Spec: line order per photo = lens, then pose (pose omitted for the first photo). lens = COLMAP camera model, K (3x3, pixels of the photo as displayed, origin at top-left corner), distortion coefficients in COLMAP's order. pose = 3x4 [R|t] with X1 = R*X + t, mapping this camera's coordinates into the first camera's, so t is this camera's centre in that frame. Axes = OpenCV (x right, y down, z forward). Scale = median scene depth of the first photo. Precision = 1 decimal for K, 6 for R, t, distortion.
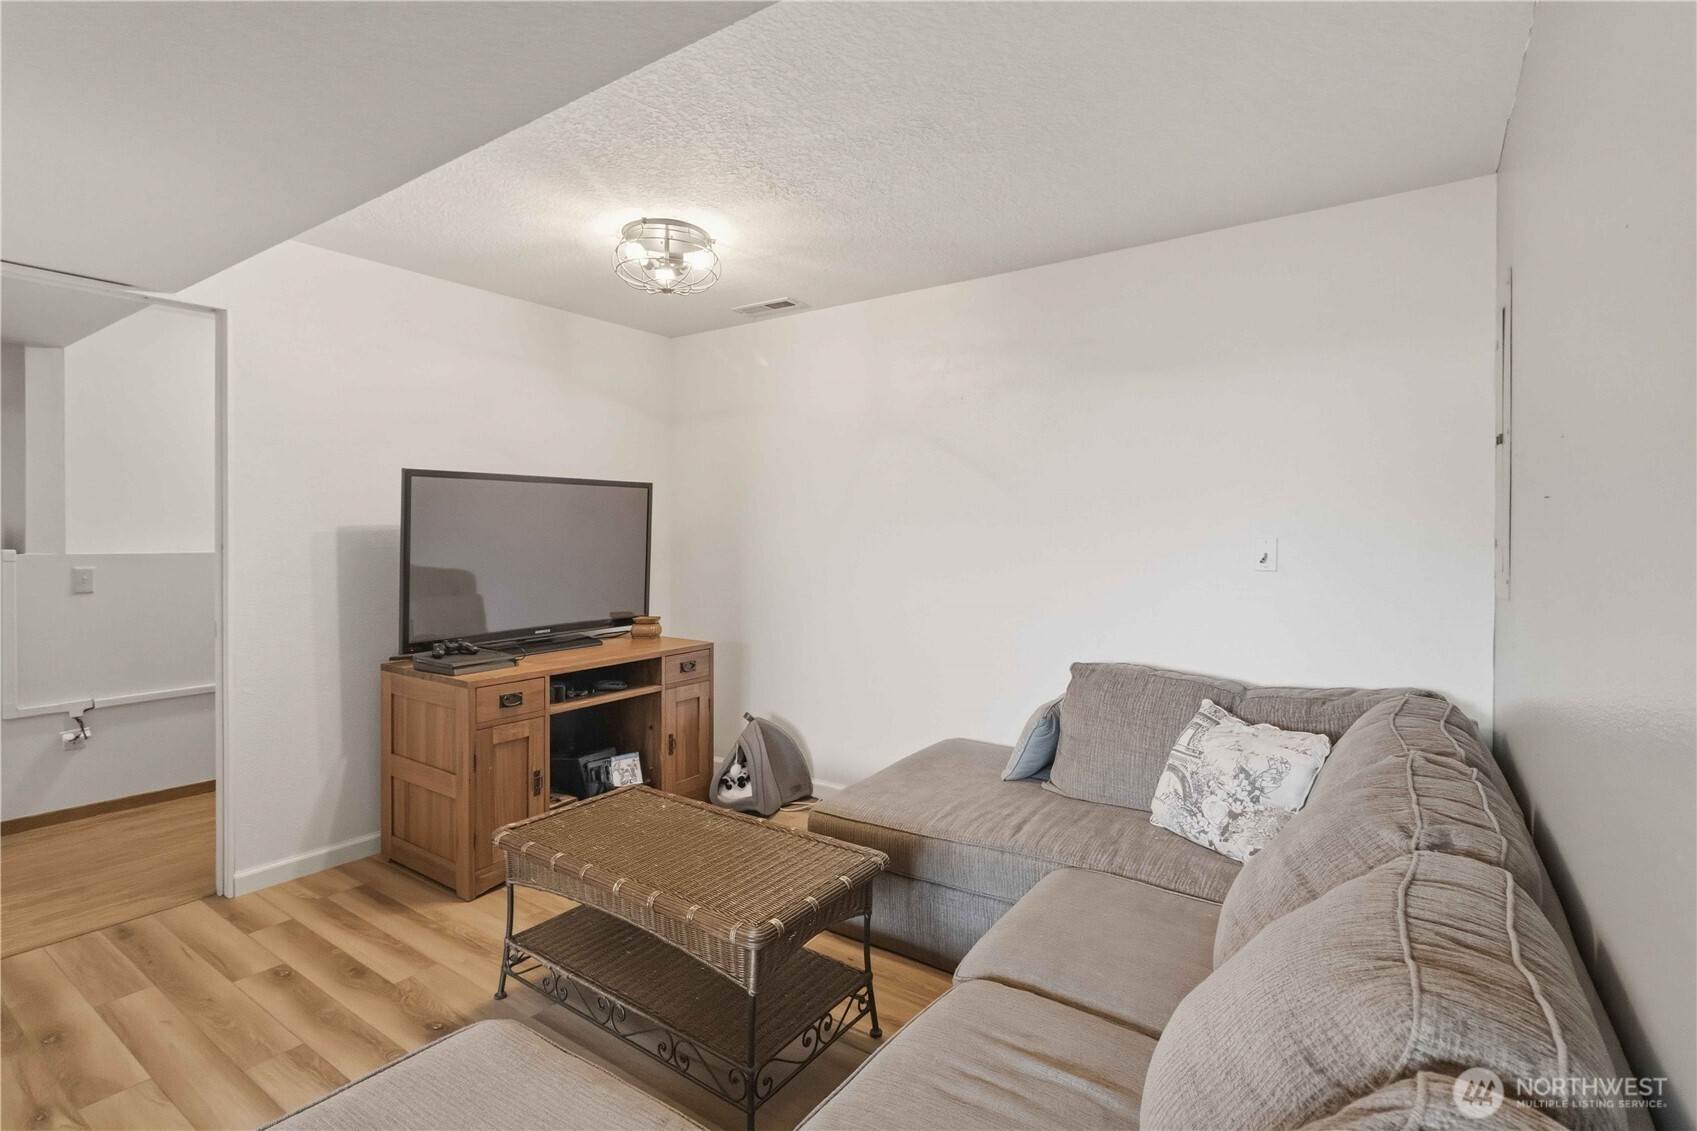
lens RADIAL K [[795.8, 0, 868.7], [0, 795.8, 536.9], [0, 0, 1]] dist [-0.000466, 0.000289]
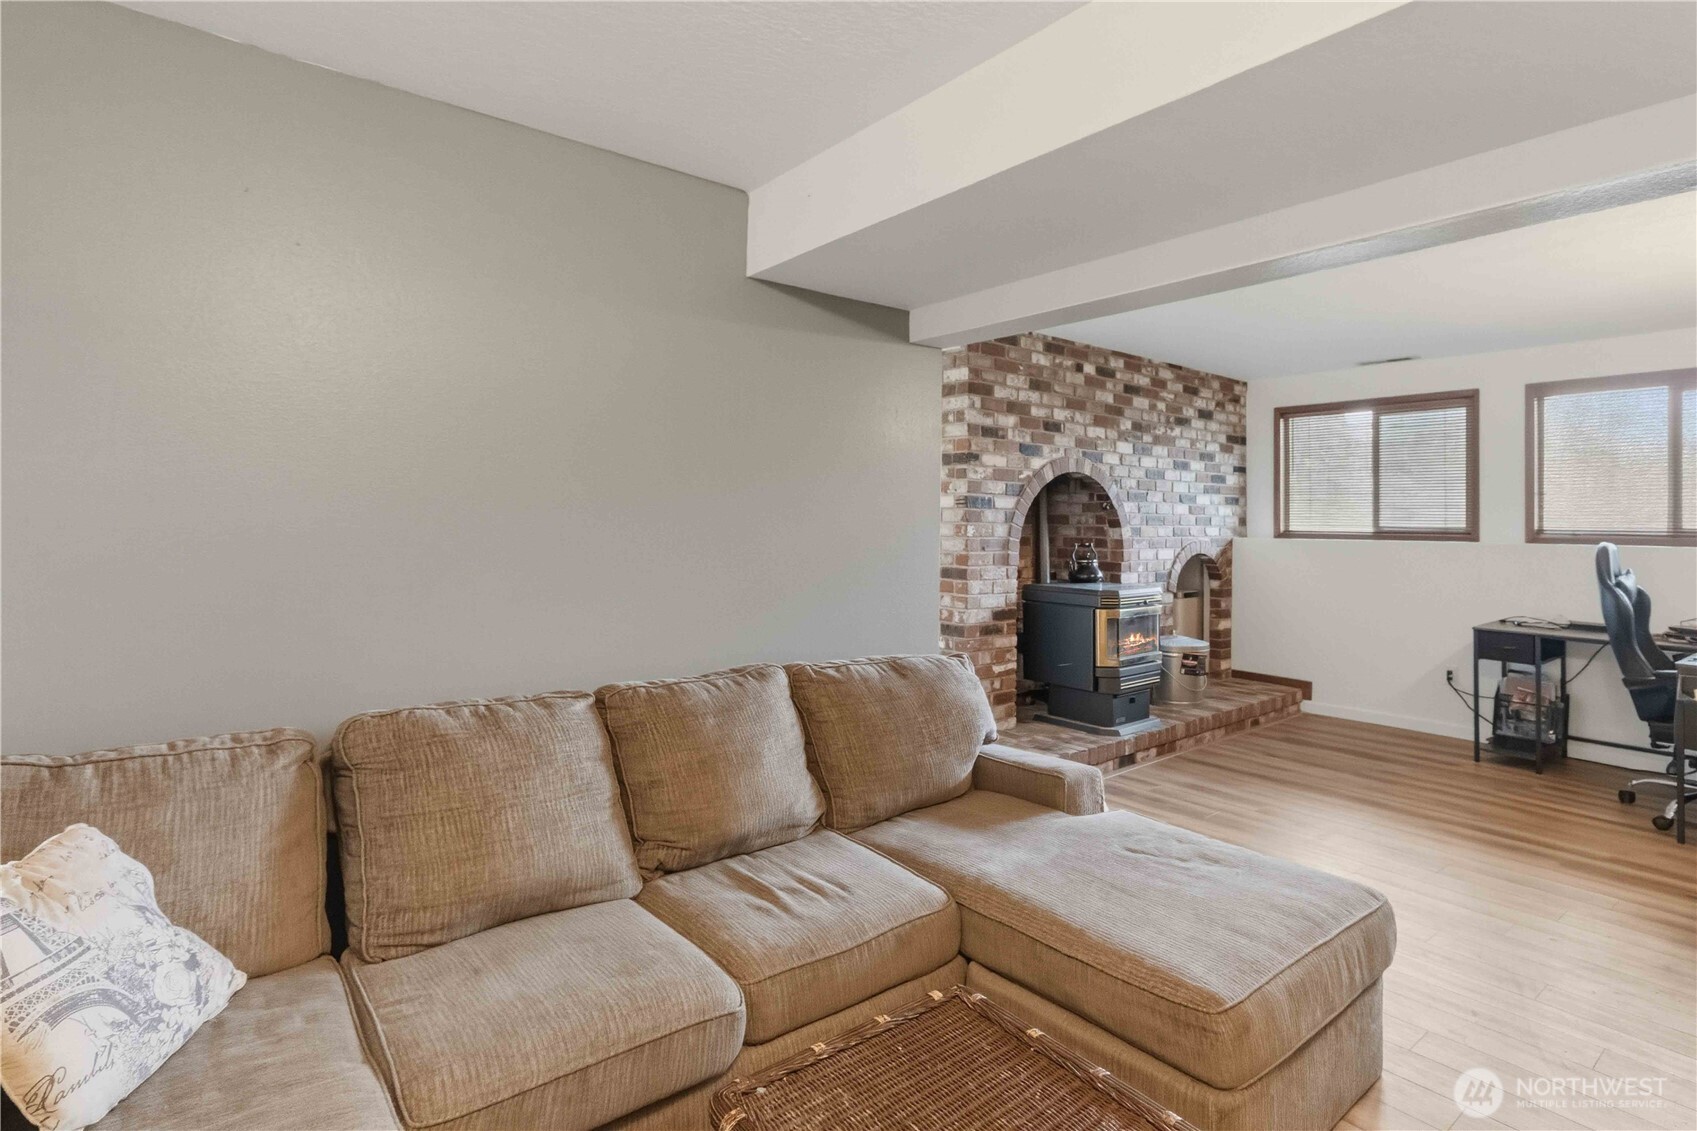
lens RADIAL K [[864.0, 0, 862.6], [0, 864.0, 512.6], [0, 0, 1]] dist [0.000021, -0.000770]
pose [[-0.956008, -0.011127, 0.293129, -0.181216], [-0.012936, 0.999907, -0.004233, -0.006427], [-0.293055, -0.007839, -0.956063, 1.127973]]
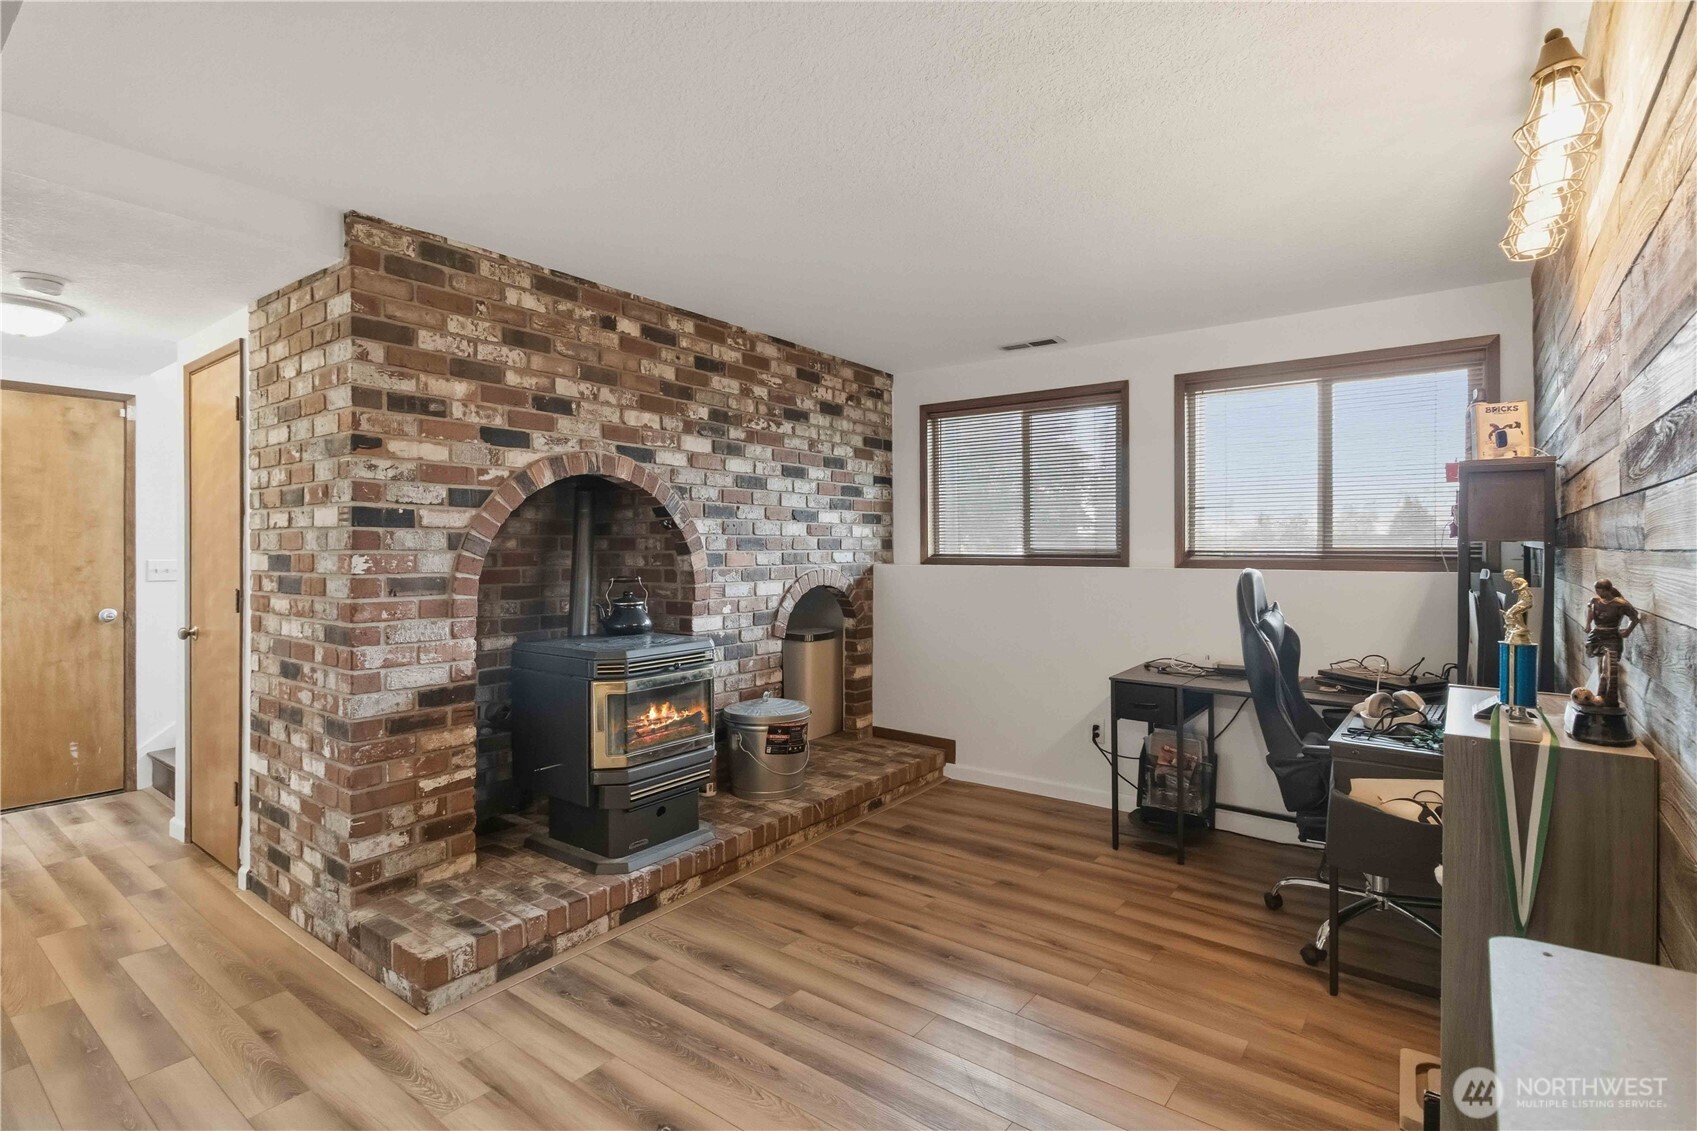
lens RADIAL K [[818.7, 0, 885.3], [0, 818.7, 542.9], [0, 0, 1]] dist [-0.001215, 0.000232]
pose [[-0.999450, -0.004347, 0.032880, -0.514470], [-0.004332, 0.999990, 0.000522, -0.008984], [-0.032882, 0.000379, -0.999459, 0.444756]]
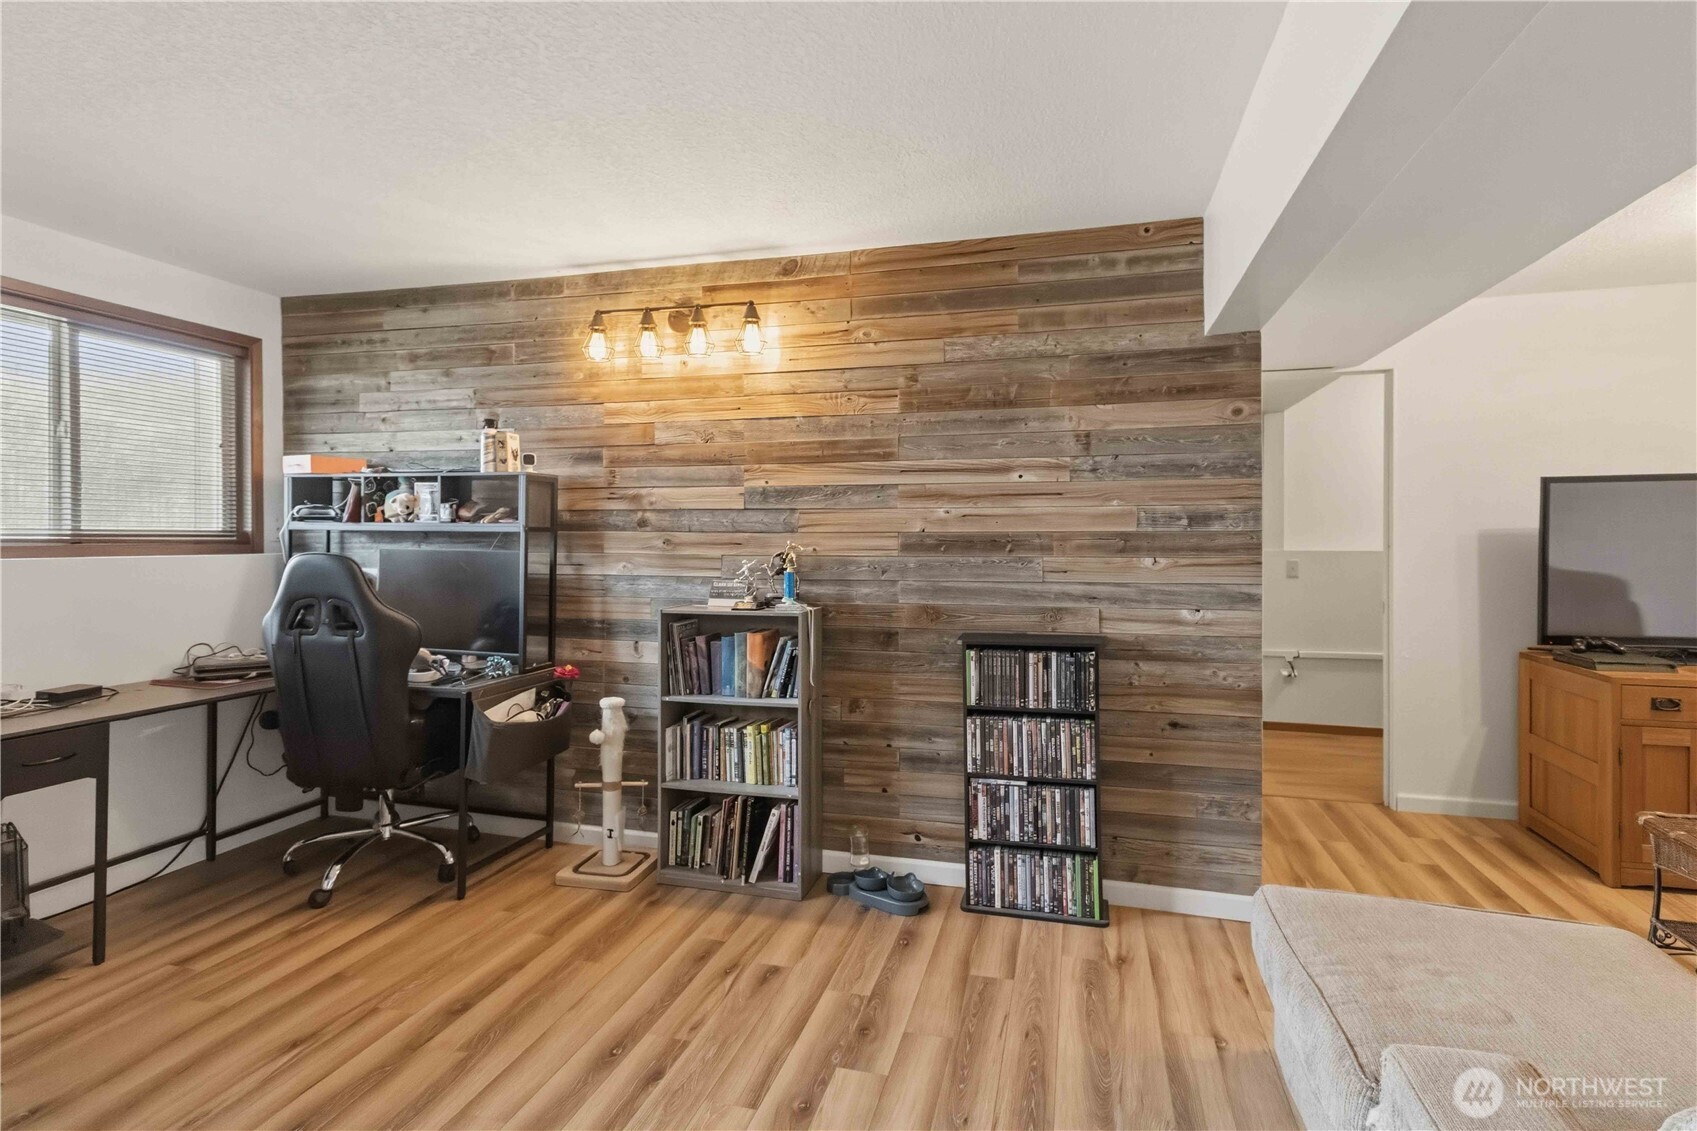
lens RADIAL K [[795.8, 0, 868.7], [0, 795.8, 536.9], [0, 0, 1]] dist [-0.000466, 0.000289]
pose [[0.335167, -0.002228, -0.942156, 0.148179], [-0.002954, 0.999990, -0.003415, 0.004714], [0.942154, 0.003928, 0.335157, -0.259922]]
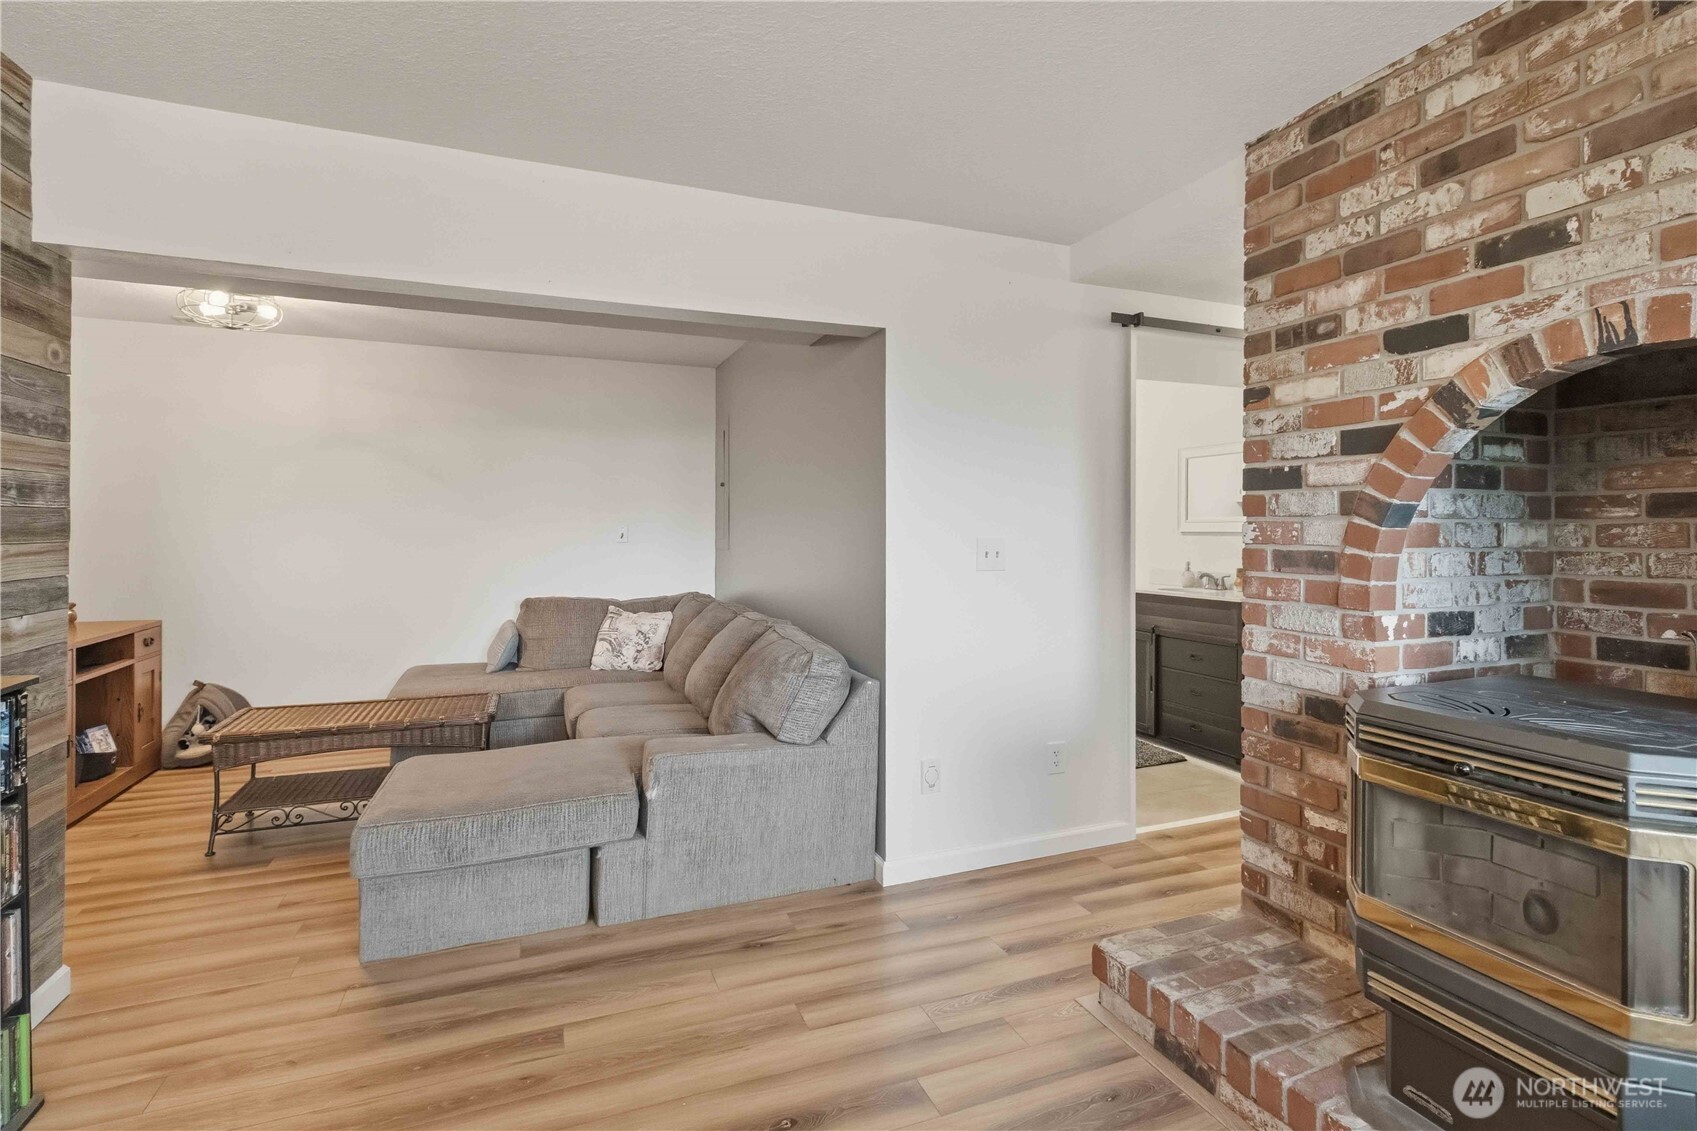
lens RADIAL K [[795.8, 0, 868.7], [0, 795.8, 536.9], [0, 0, 1]] dist [-0.000466, 0.000289]
pose [[0.552338, -0.008110, 0.833581, -0.772212], [0.000903, 0.999958, 0.009131, 0.014122], [-0.833620, -0.004291, 0.552322, -0.555558]]
